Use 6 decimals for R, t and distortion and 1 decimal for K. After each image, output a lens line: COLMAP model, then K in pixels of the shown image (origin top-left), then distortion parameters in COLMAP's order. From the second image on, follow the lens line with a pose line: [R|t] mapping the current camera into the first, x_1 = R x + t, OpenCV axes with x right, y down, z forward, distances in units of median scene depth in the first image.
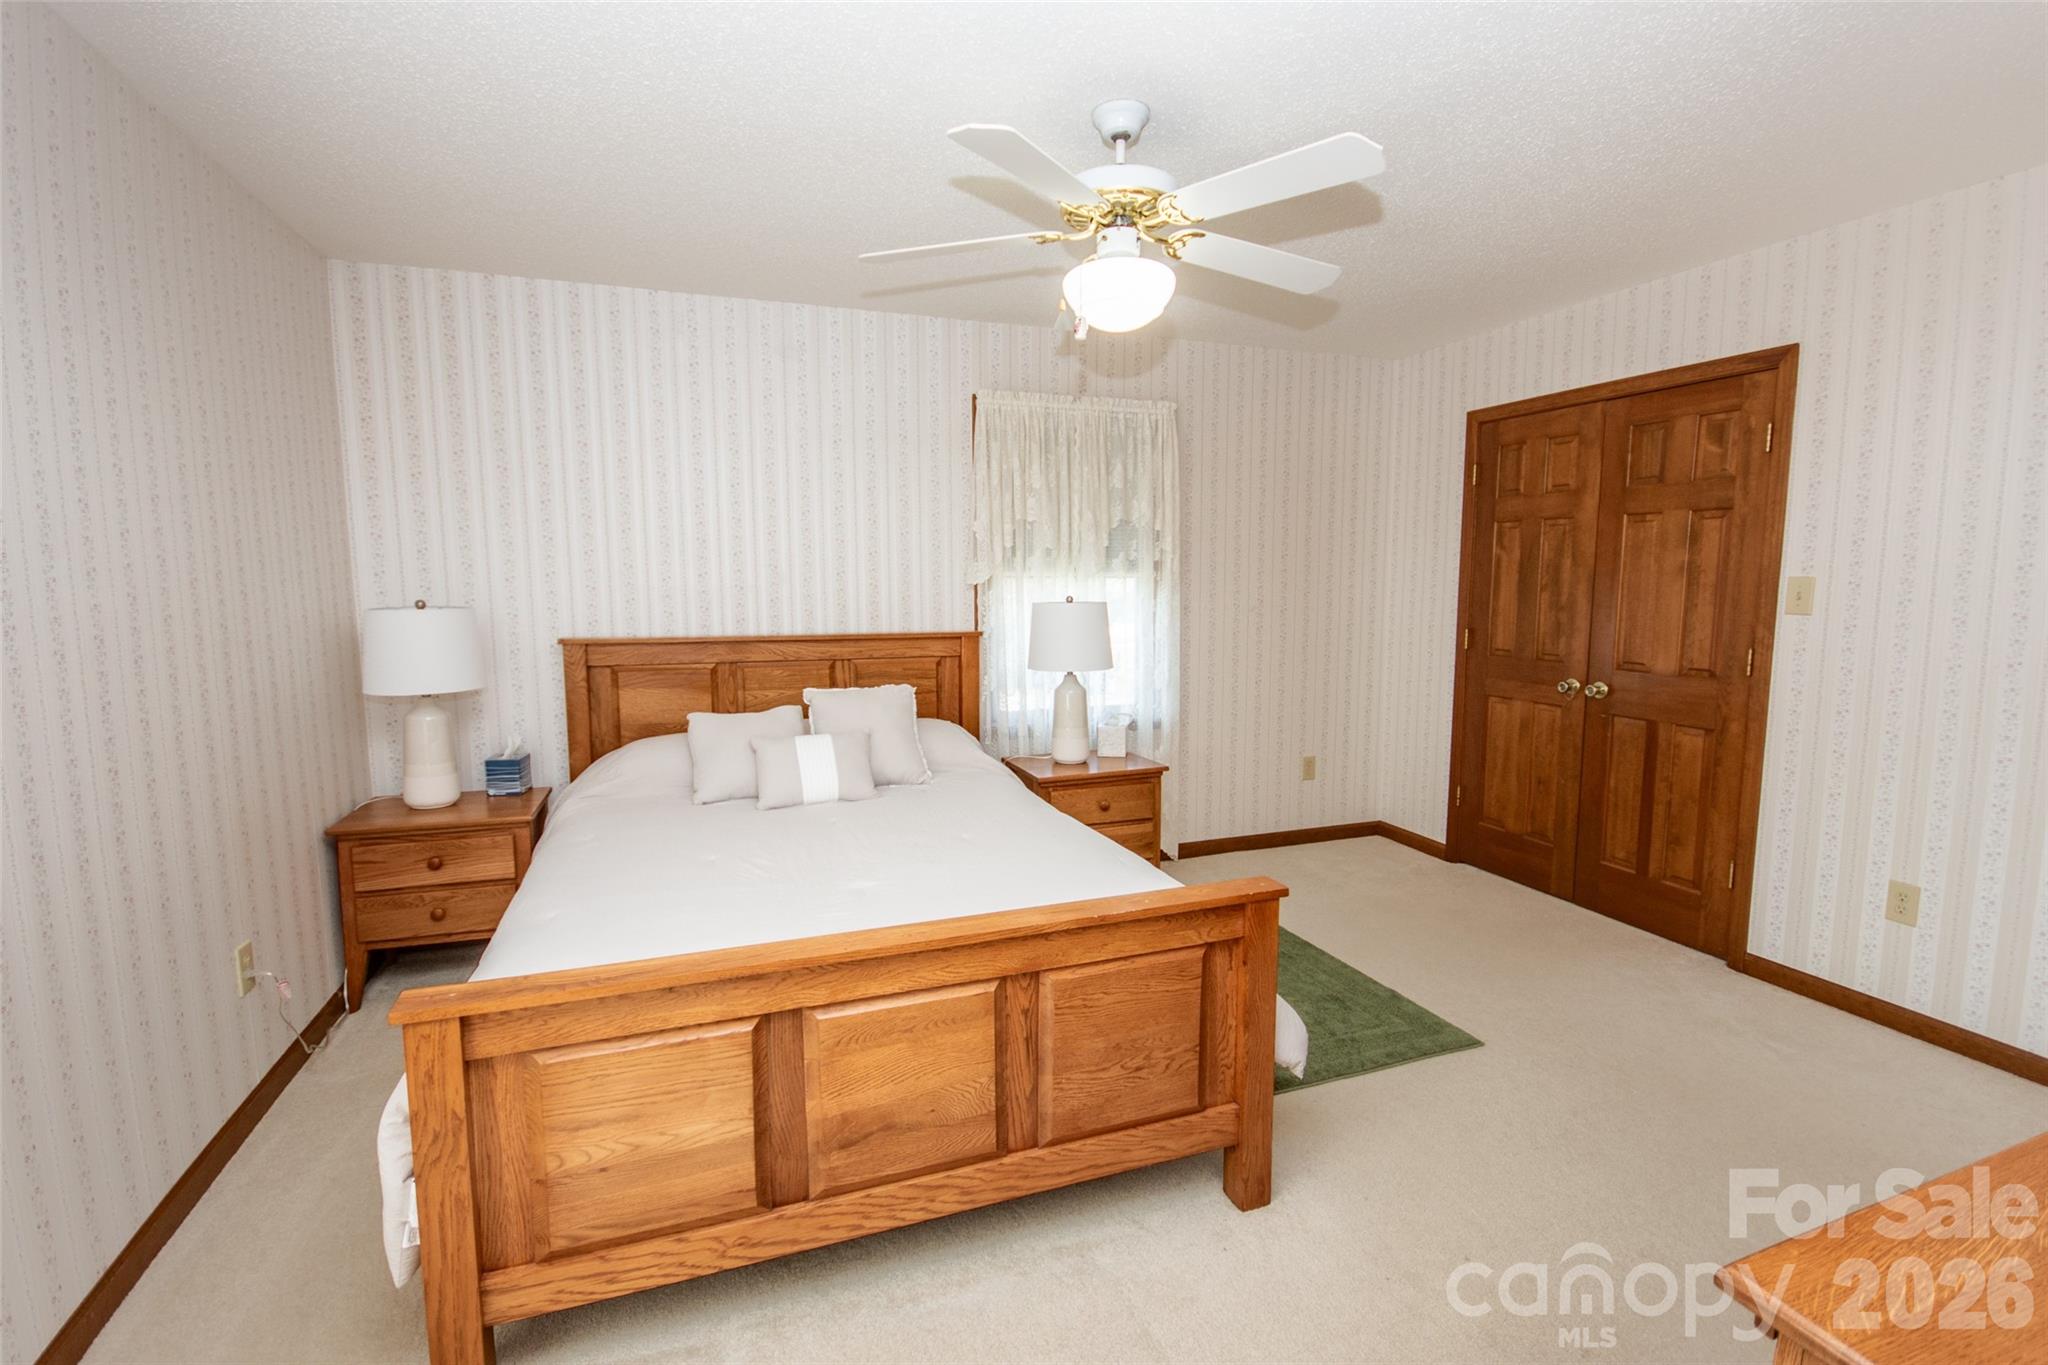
lens RADIAL K [[926.3, 0, 1024.0], [0, 926.3, 682.5], [0, 0, 1]] dist [-0.000171, -0.000117]
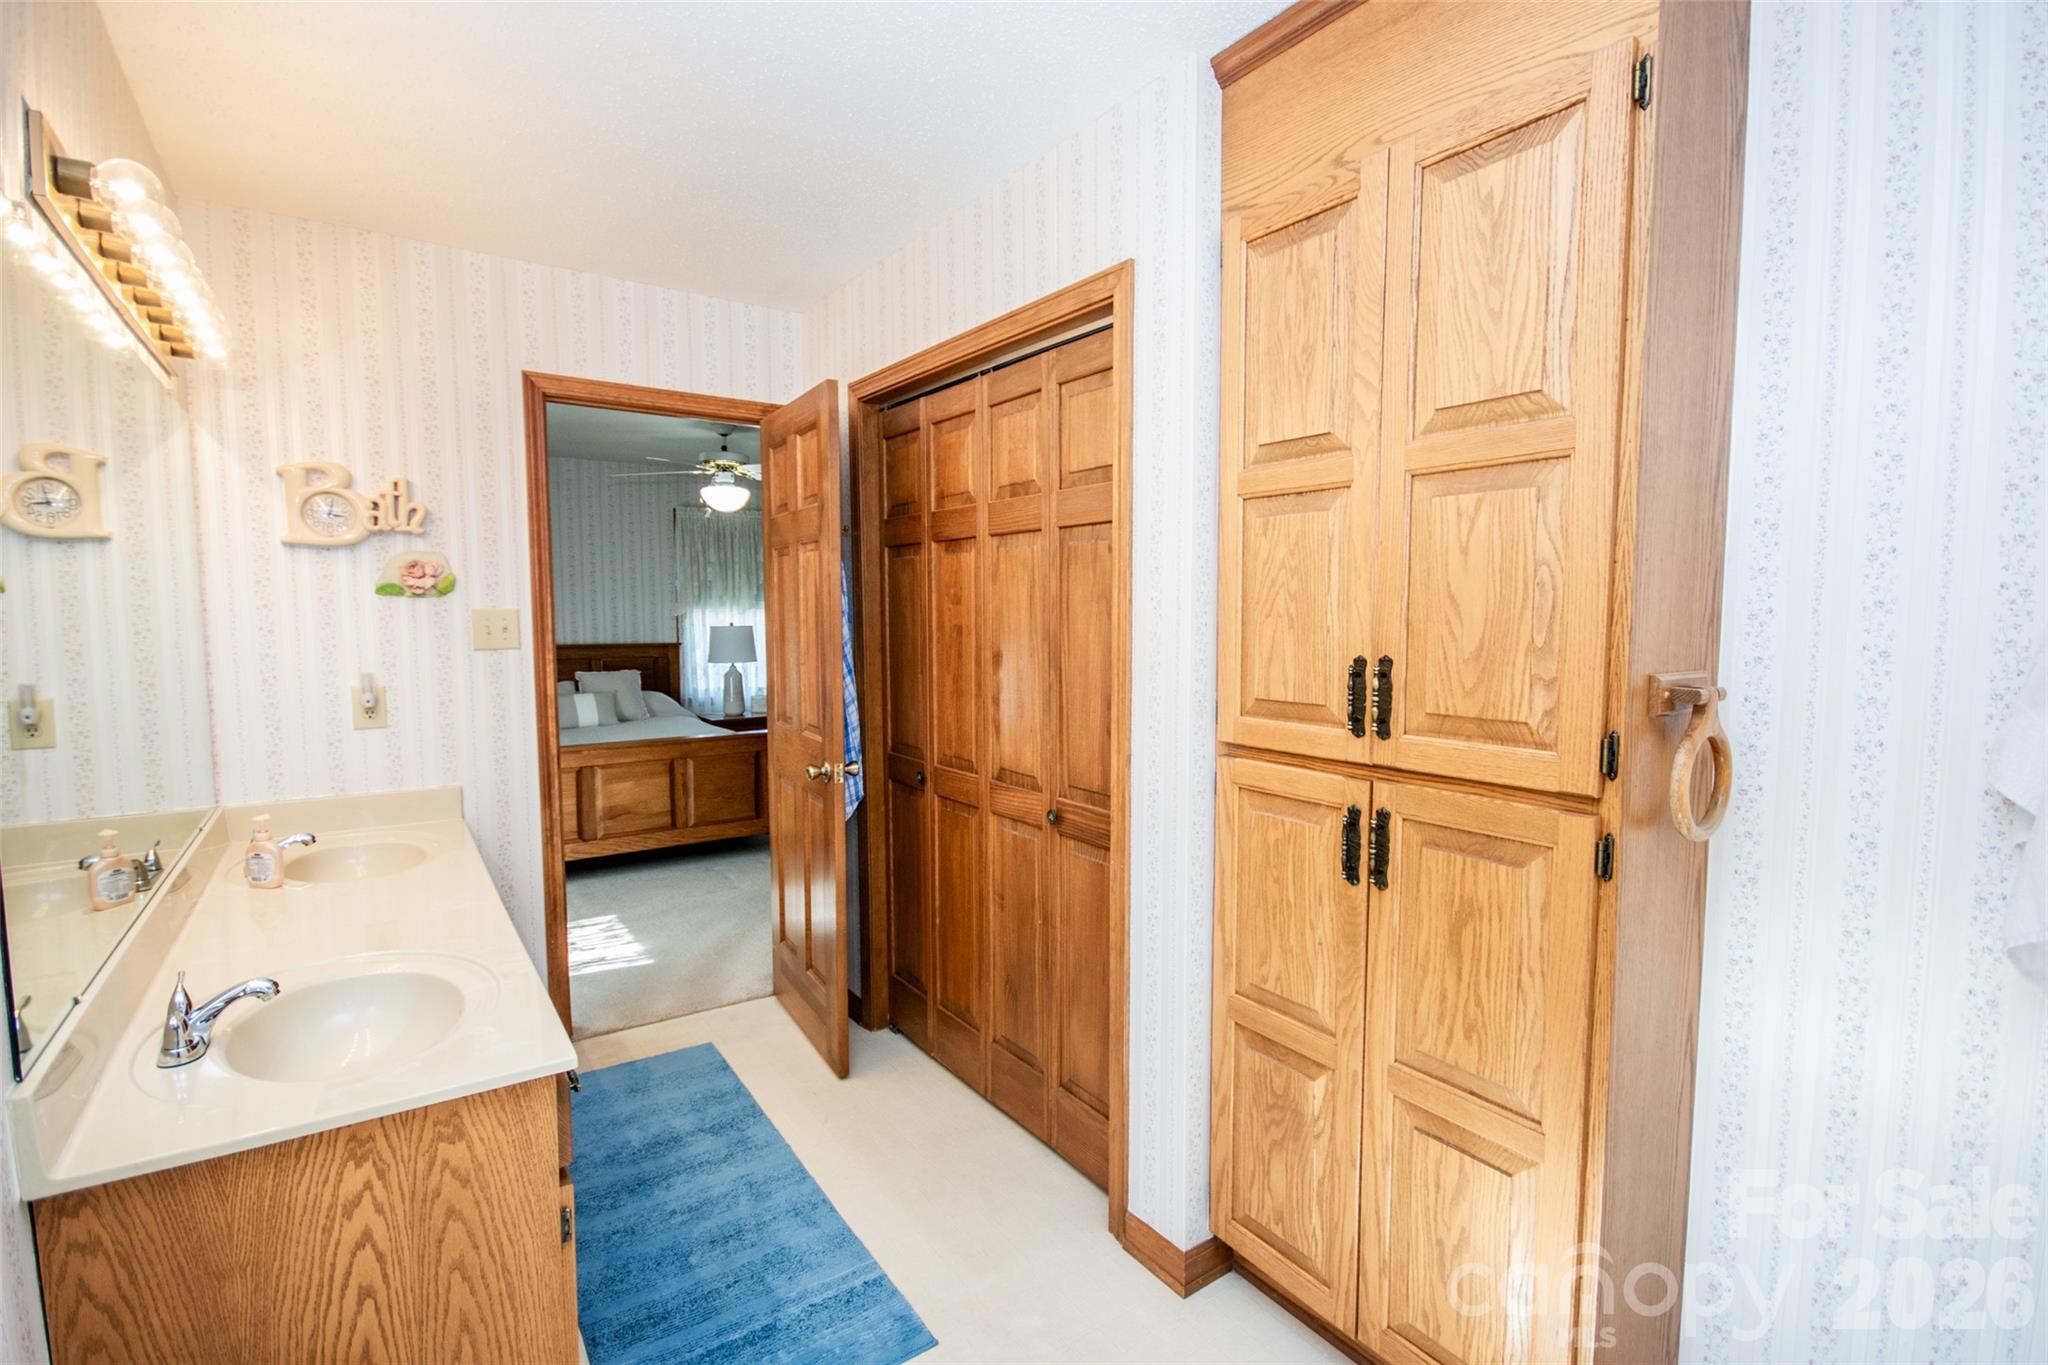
lens RADIAL K [[926.3, 0, 1024.0], [0, 926.3, 682.5], [0, 0, 1]] dist [-0.000171, -0.000117]
pose [[0.964692, -0.016866, 0.262841, 0.136064], [0.024027, 0.999422, -0.024055, 0.090954], [-0.262283, 0.029521, 0.964539, -0.989757]]
